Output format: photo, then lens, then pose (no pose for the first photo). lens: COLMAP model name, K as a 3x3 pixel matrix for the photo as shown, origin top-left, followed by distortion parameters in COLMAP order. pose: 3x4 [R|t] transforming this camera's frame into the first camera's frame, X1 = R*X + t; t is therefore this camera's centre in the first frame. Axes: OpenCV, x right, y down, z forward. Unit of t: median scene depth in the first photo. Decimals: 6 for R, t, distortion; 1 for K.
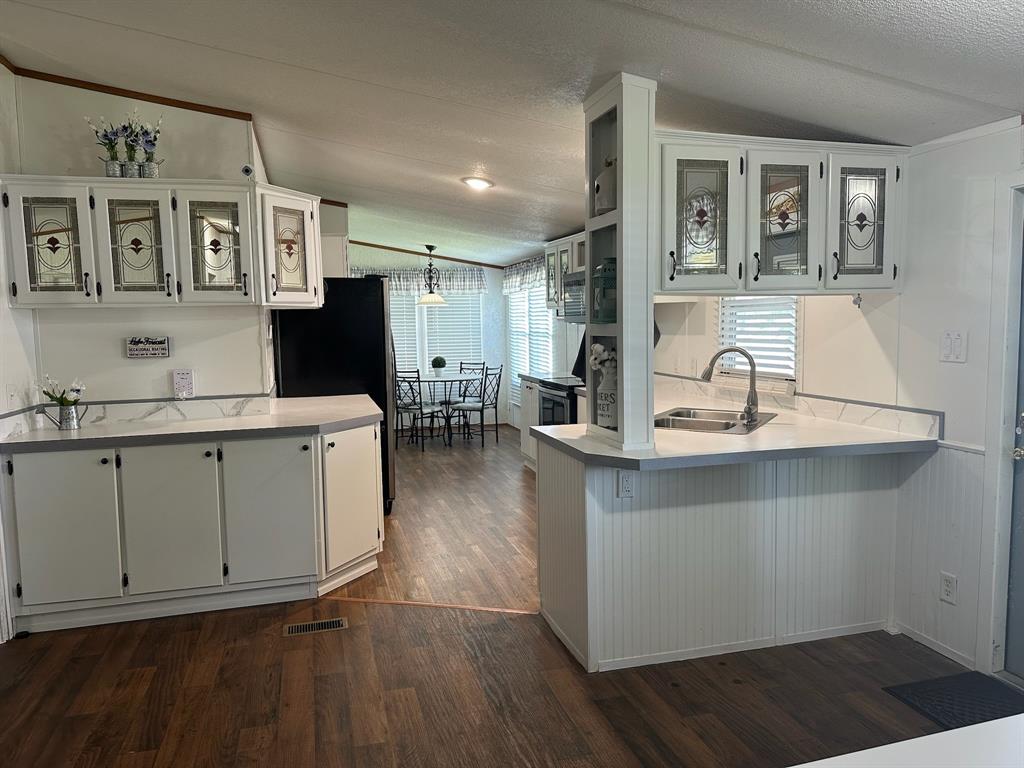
lens RADIAL K [[721.7, 0, 520.5], [0, 721.7, 388.1], [0, 0, 1]] dist [0.022167, -0.037670]
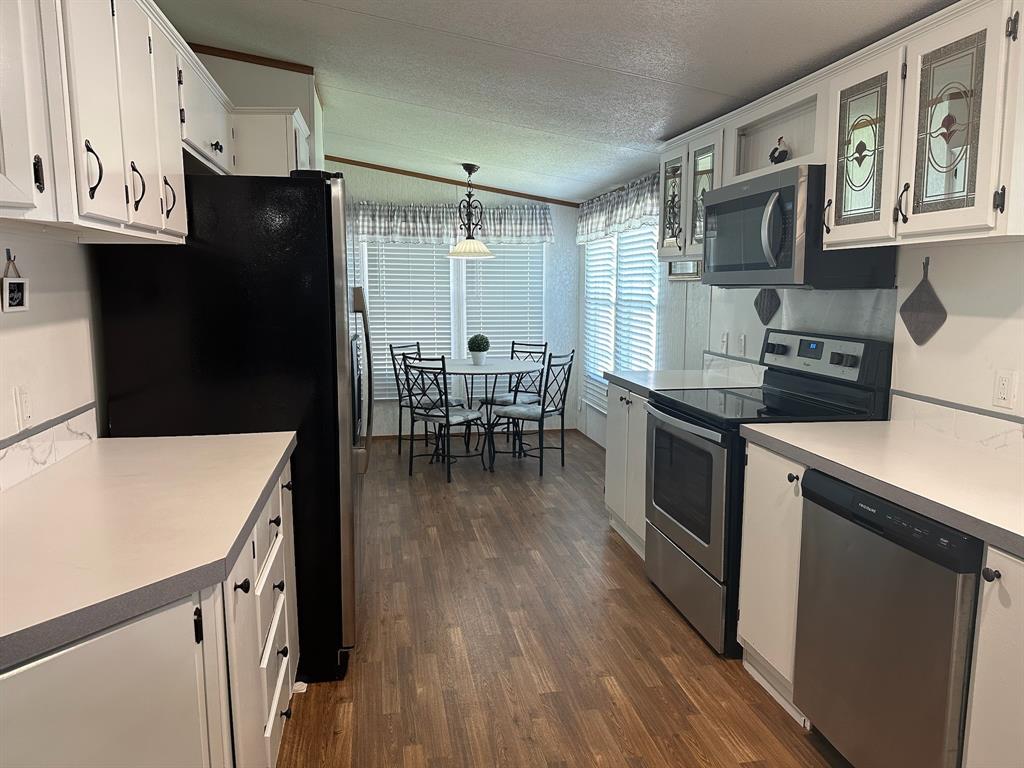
lens RADIAL K [[721.7, 0, 510.8], [0, 721.7, 381.5], [0, 0, 1]] dist [0.022167, -0.037670]
pose [[0.994969, 0.029683, -0.095689, -0.018987], [-0.025933, 0.998855, 0.040205, -0.028605], [0.096773, -0.037521, 0.994599, 0.344391]]
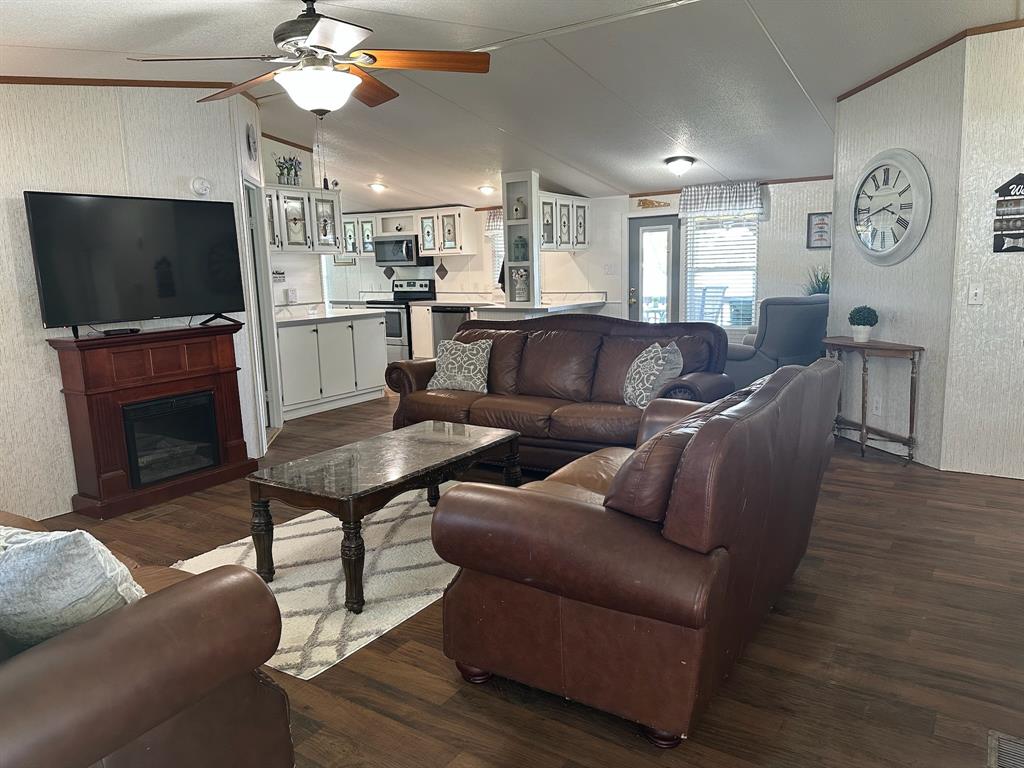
lens RADIAL K [[721.7, 0, 511.6], [0, 721.7, 387.3], [0, 0, 1]] dist [0.022167, -0.037670]
pose [[0.770658, -0.105581, 0.628441, -0.585208], [0.069327, 0.994217, 0.082017, 0.053866], [-0.633466, -0.019639, 0.773521, -0.374535]]
